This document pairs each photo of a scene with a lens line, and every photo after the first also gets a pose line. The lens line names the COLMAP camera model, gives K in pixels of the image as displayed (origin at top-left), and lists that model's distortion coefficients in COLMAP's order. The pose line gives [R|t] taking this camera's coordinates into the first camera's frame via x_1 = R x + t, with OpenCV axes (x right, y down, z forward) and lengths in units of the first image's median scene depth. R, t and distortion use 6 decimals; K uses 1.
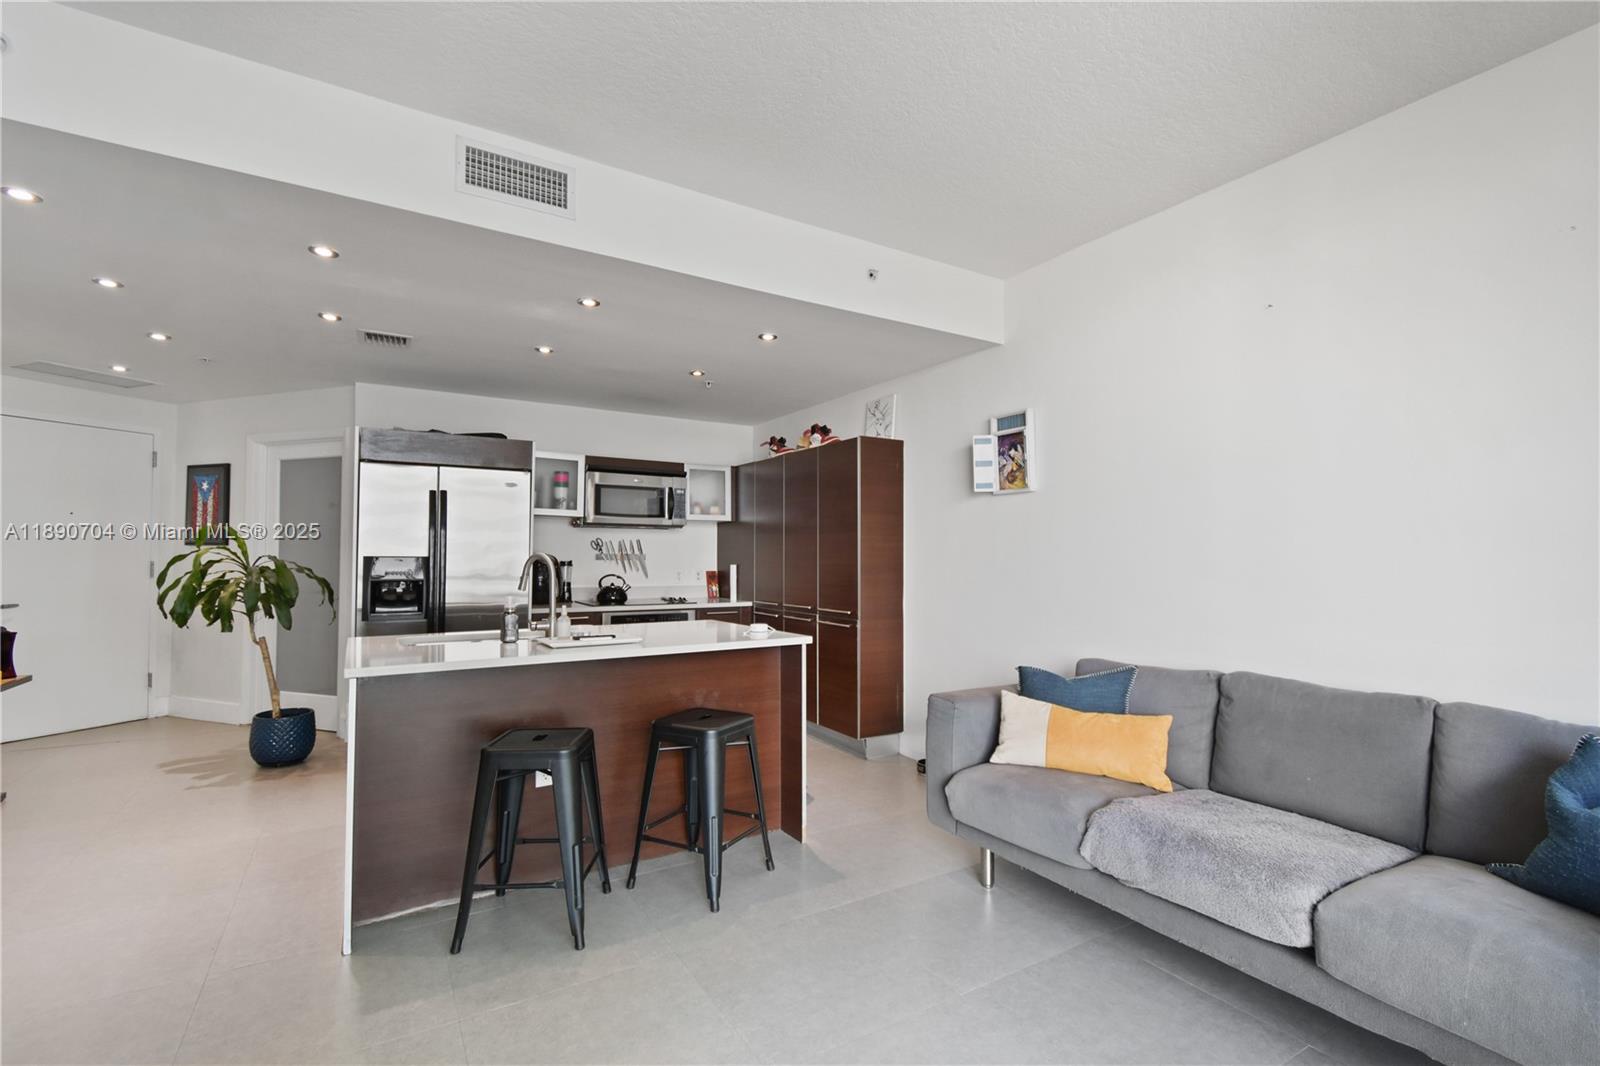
lens RADIAL K [[701.8, 0, 800.5], [0, 701.8, 537.5], [0, 0, 1]] dist [0.001062, -0.000047]
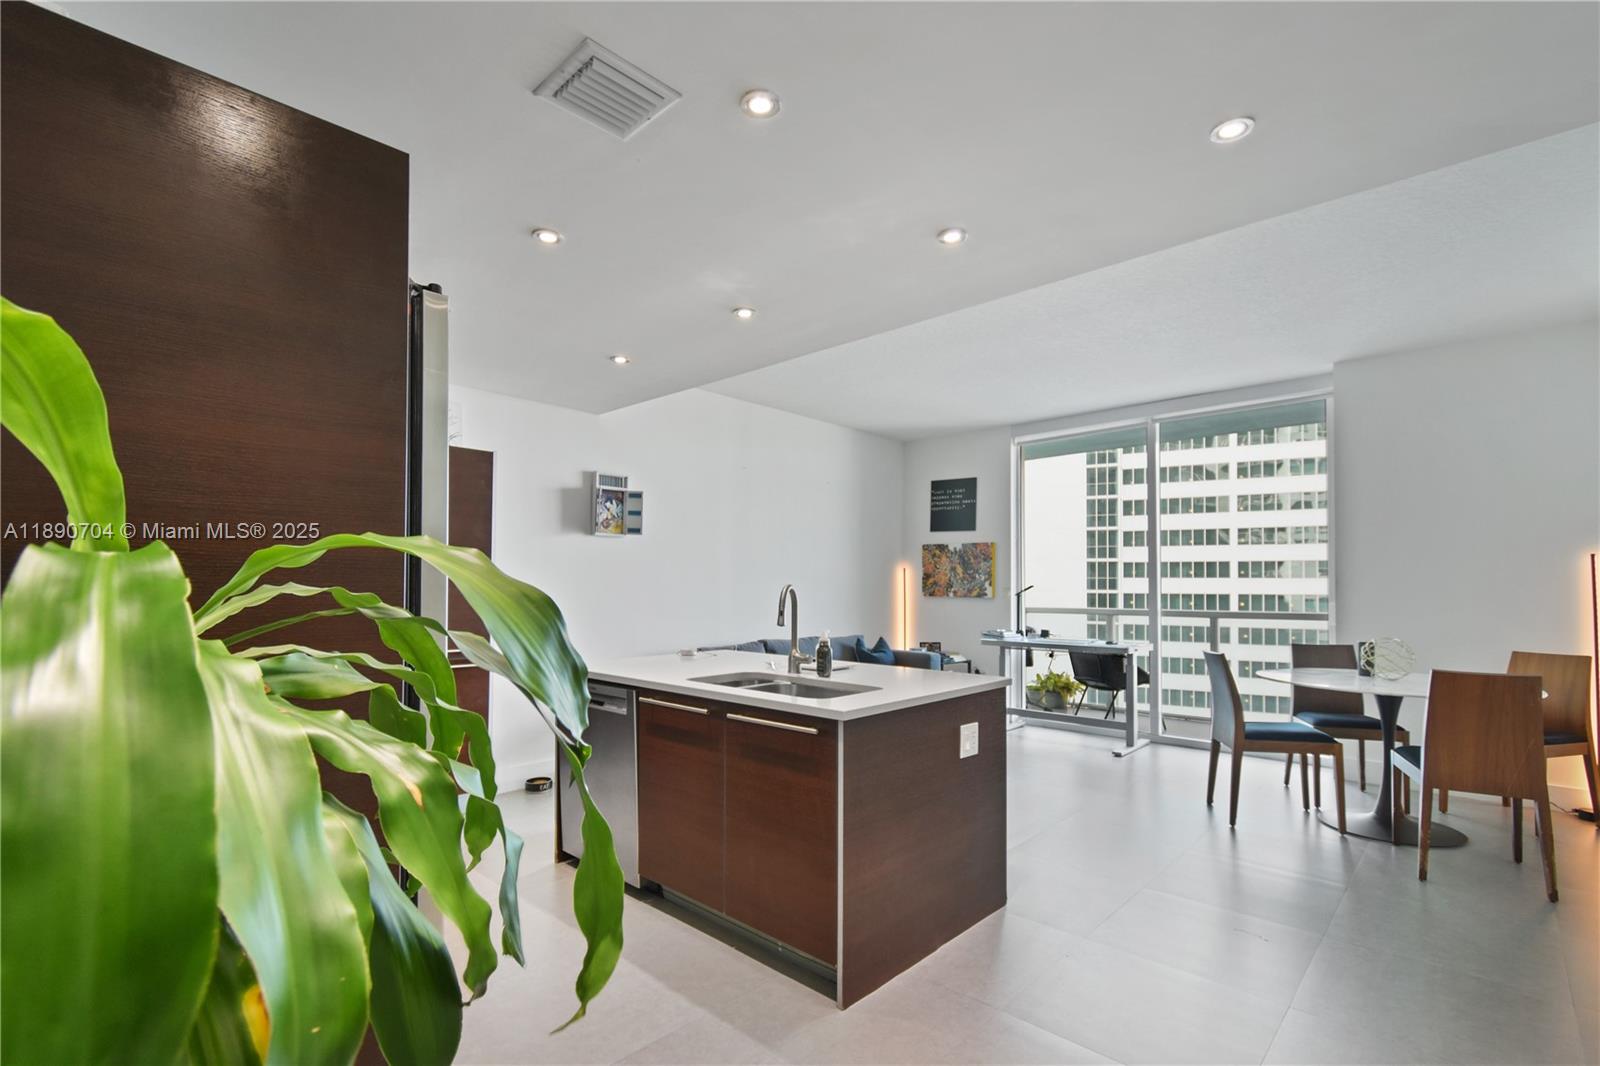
lens RADIAL K [[721.9, 0, 801.7], [0, 721.9, 567.1], [0, 0, 1]] dist [-0.002941, -0.000724]
pose [[-0.255885, 0.021857, 0.966460, -0.936424], [-0.032500, 0.998985, -0.031198, 0.020209], [-0.966161, -0.039393, -0.254915, 0.876025]]
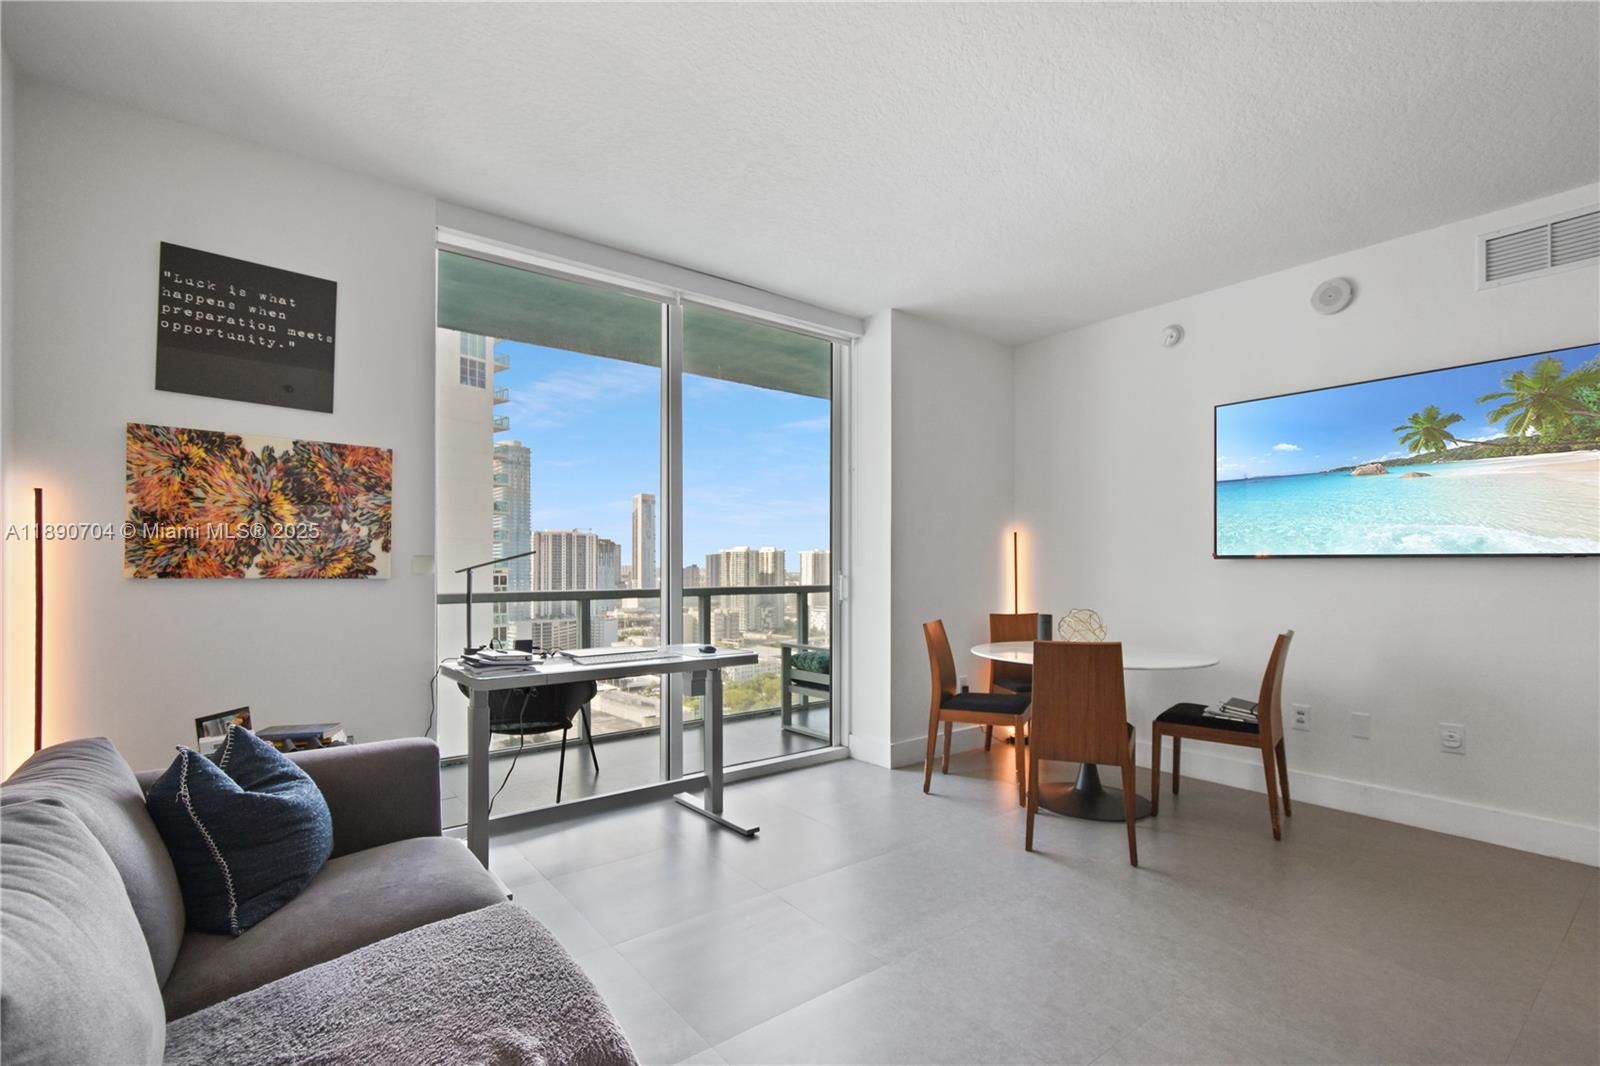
lens RADIAL K [[721.9, 0, 801.7], [0, 721.9, 567.1], [0, 0, 1]] dist [-0.002941, -0.000724]
pose [[-0.993399, -0.003073, -0.114672, 0.183005], [0.000173, 0.999600, -0.028285, 0.032976], [0.114713, -0.028118, -0.993001, 0.782284]]
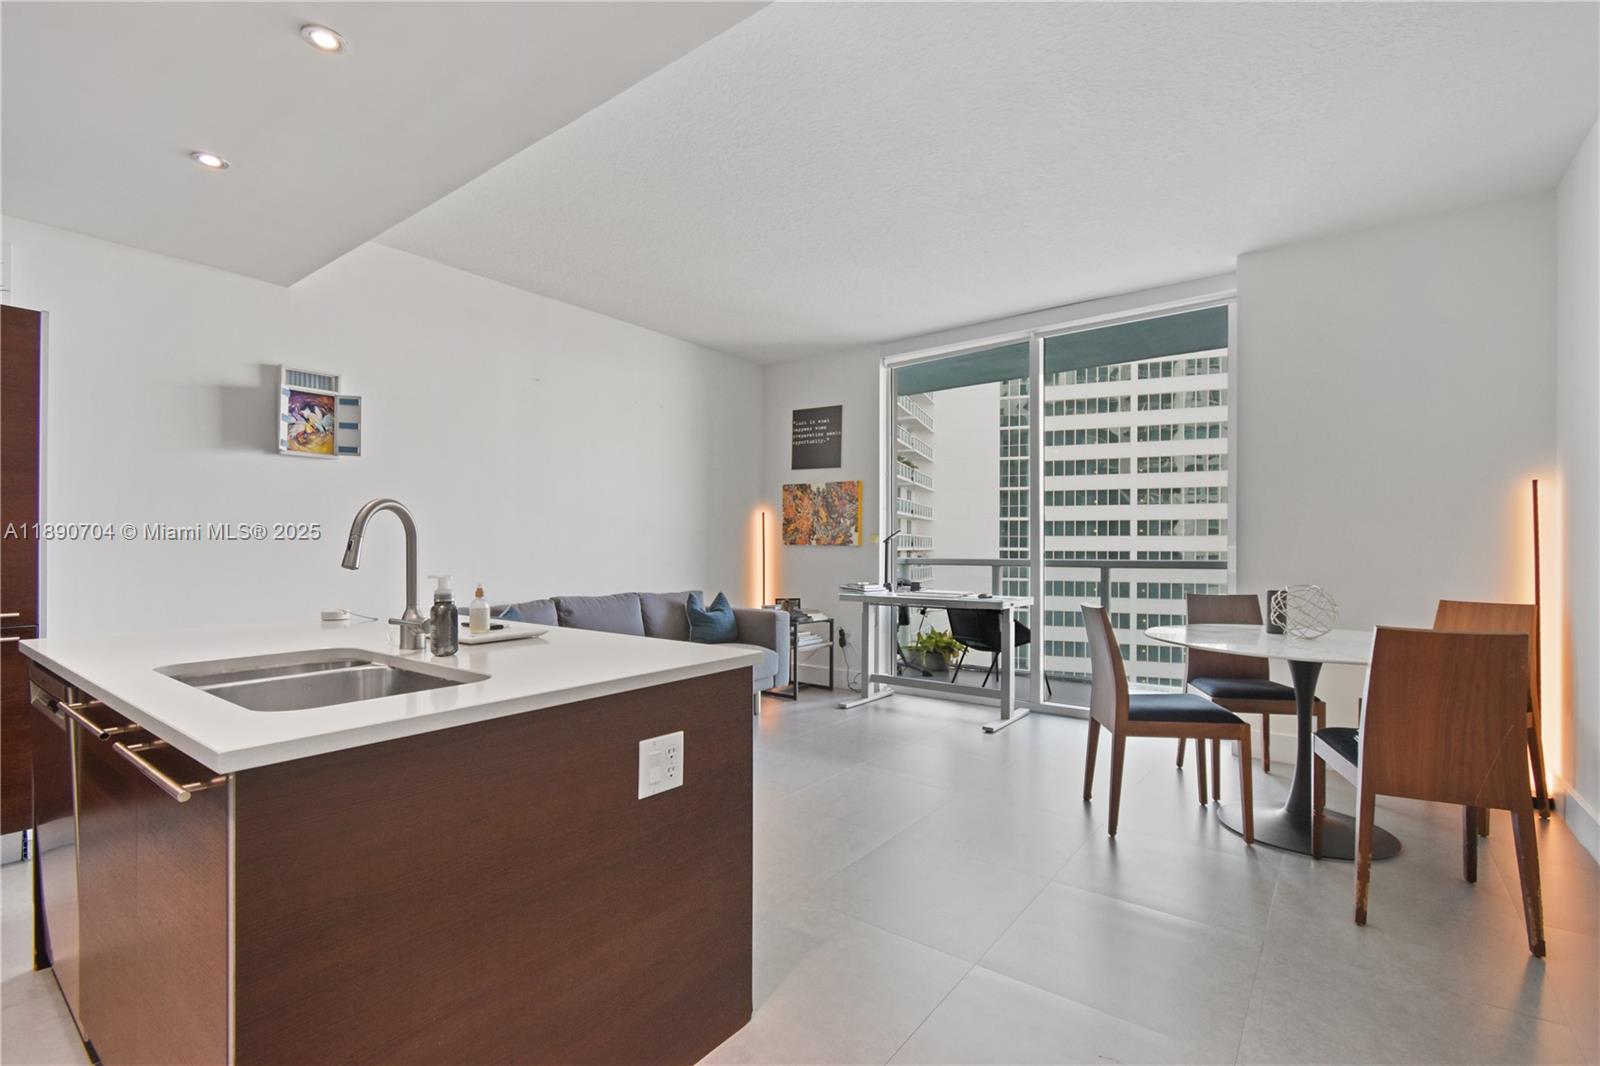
lens RADIAL K [[714.0, 0, 811.3], [0, 714.0, 541.4], [0, 0, 1]] dist [0.004451, -0.000156]
pose [[-0.365574, 0.003188, 0.930777, -0.725401], [-0.028376, 0.999491, -0.014568, 0.038339], [-0.930350, -0.031737, -0.365297, 0.637138]]
